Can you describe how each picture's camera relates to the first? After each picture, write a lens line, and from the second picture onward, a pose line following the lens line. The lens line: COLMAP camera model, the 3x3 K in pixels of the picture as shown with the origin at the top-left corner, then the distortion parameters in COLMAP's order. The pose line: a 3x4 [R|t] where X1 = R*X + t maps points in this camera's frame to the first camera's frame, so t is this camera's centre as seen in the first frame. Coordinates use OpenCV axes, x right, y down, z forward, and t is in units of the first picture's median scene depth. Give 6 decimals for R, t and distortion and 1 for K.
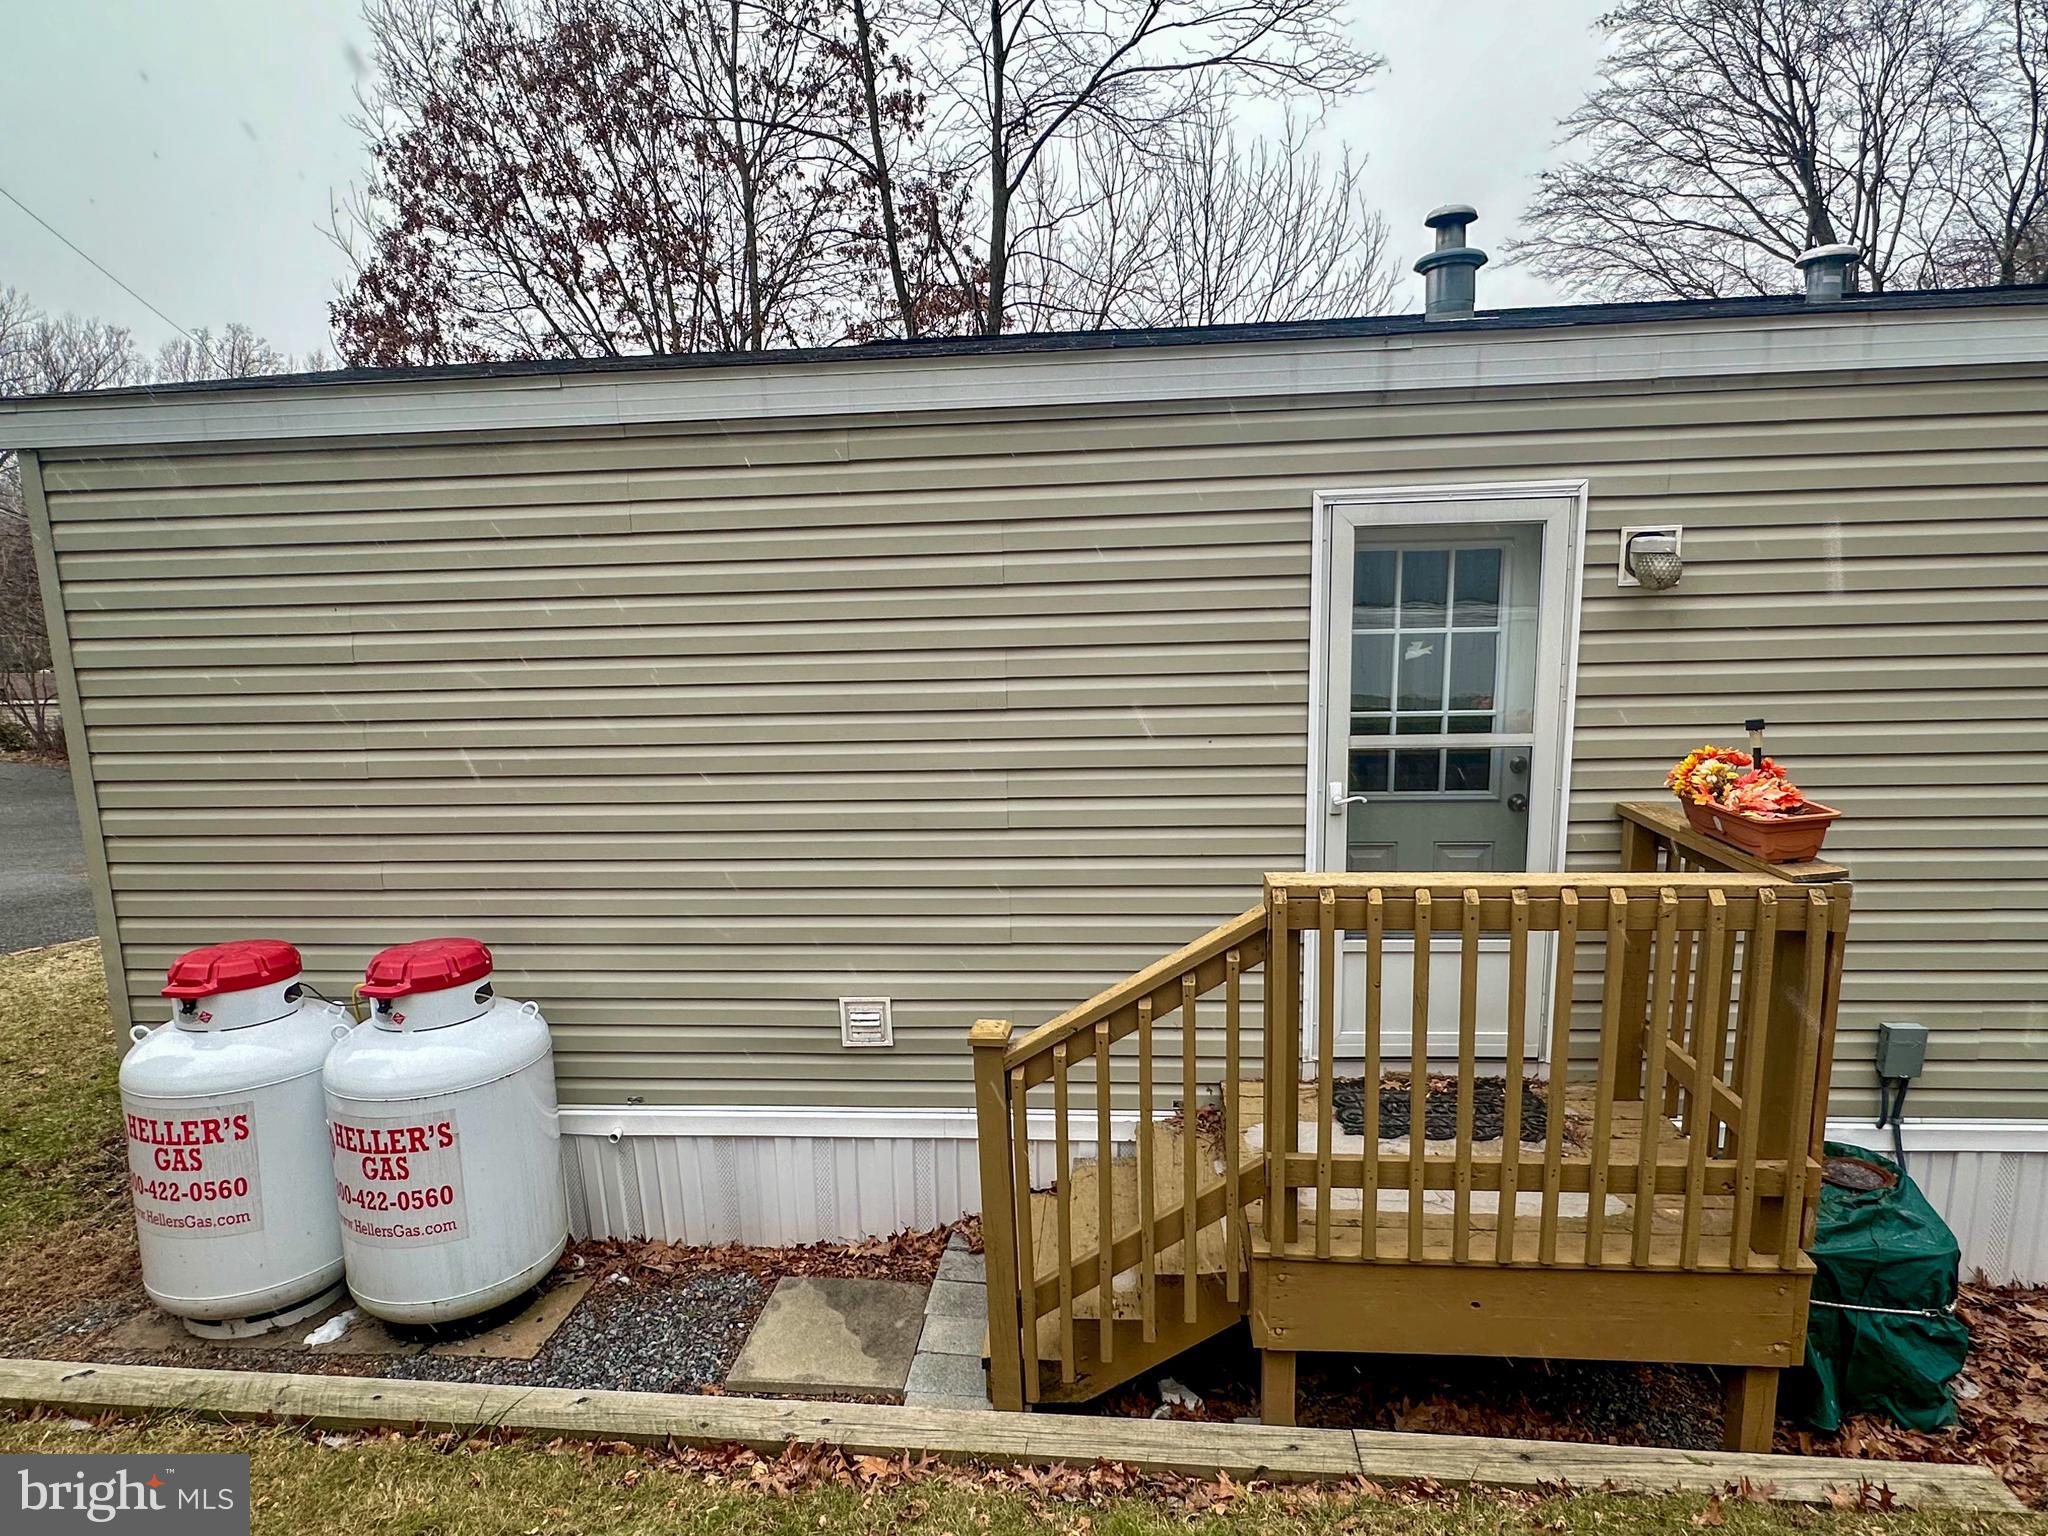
lens RADIAL K [[1133.7, 0, 1024.0], [0, 1133.7, 768.0], [0, 0, 1]] dist [-0.004186, -0.000431]
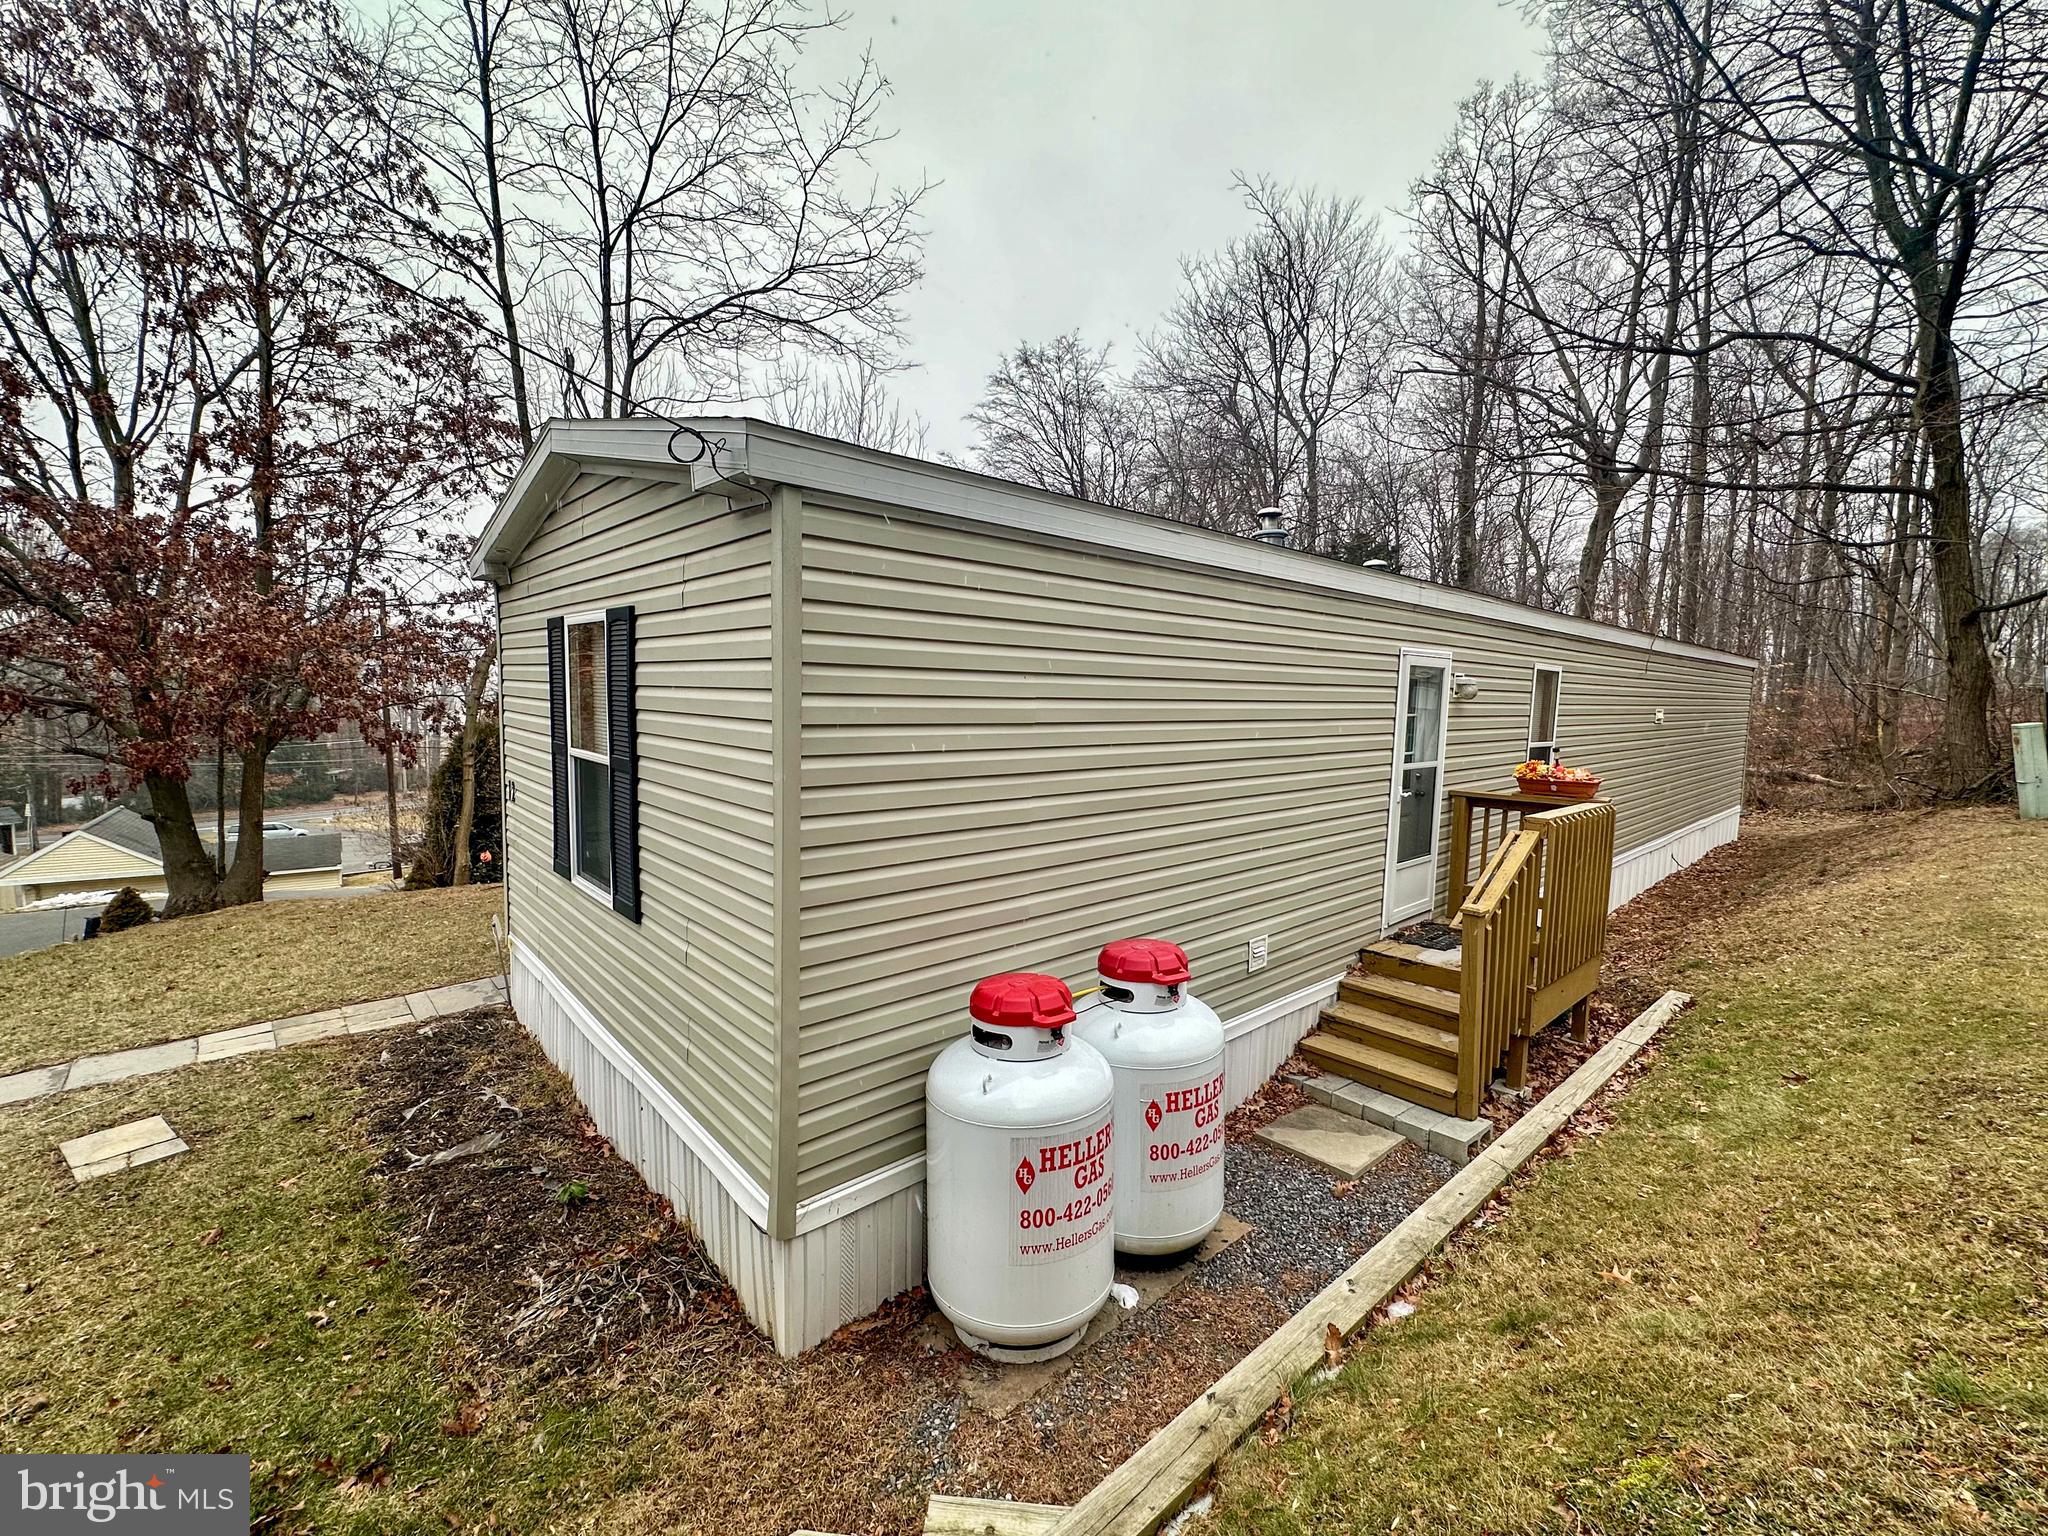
lens RADIAL K [[839.7, 0, 1026.9], [0, 839.7, 769.6], [0, 0, 1]] dist [0.001309, 0.000069]
pose [[0.694080, -0.028148, 0.719348, -1.207292], [0.087530, 0.995121, -0.045517, -0.006351], [-0.714557, 0.094557, 0.693158, 0.396744]]
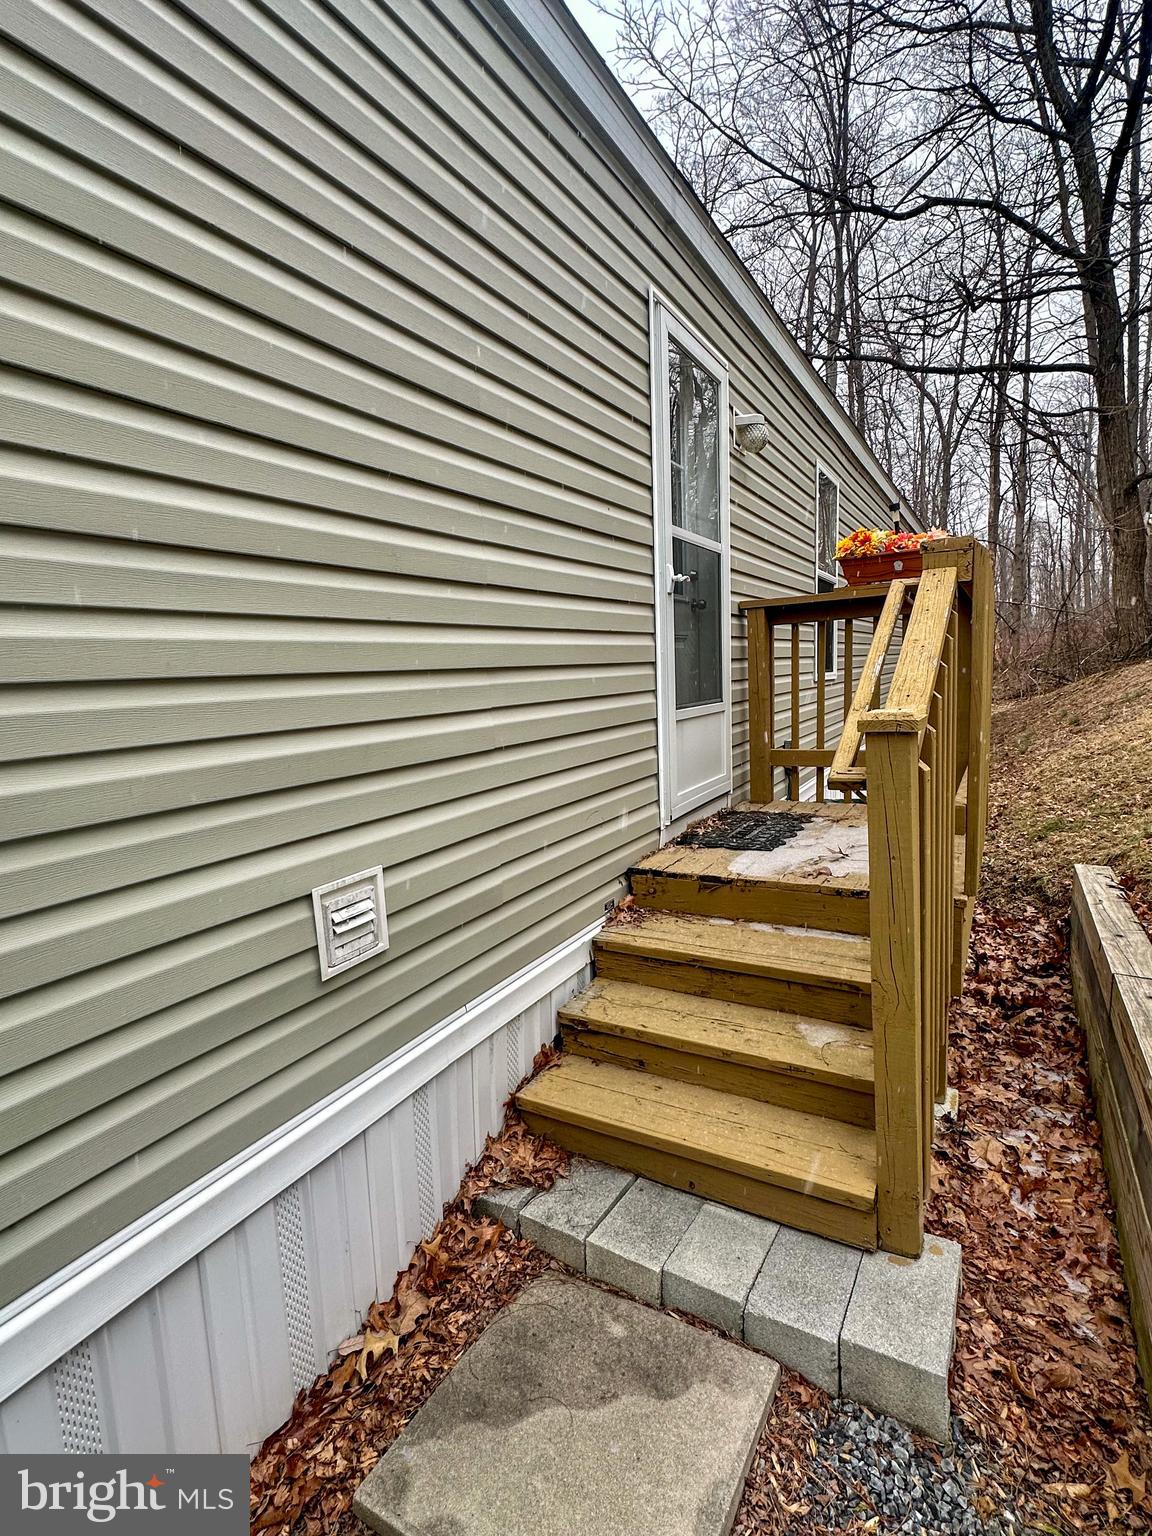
lens RADIAL K [[732.7, 0, 576.0], [0, 732.7, 768.0], [0, 0, 1]] dist [-0.001006, -0.000305]
pose [[0.440288, -0.111640, 0.890889, -0.406038], [0.187367, 0.981818, 0.030436, 0.160716], [-0.878089, 0.153523, 0.453201, 0.732443]]
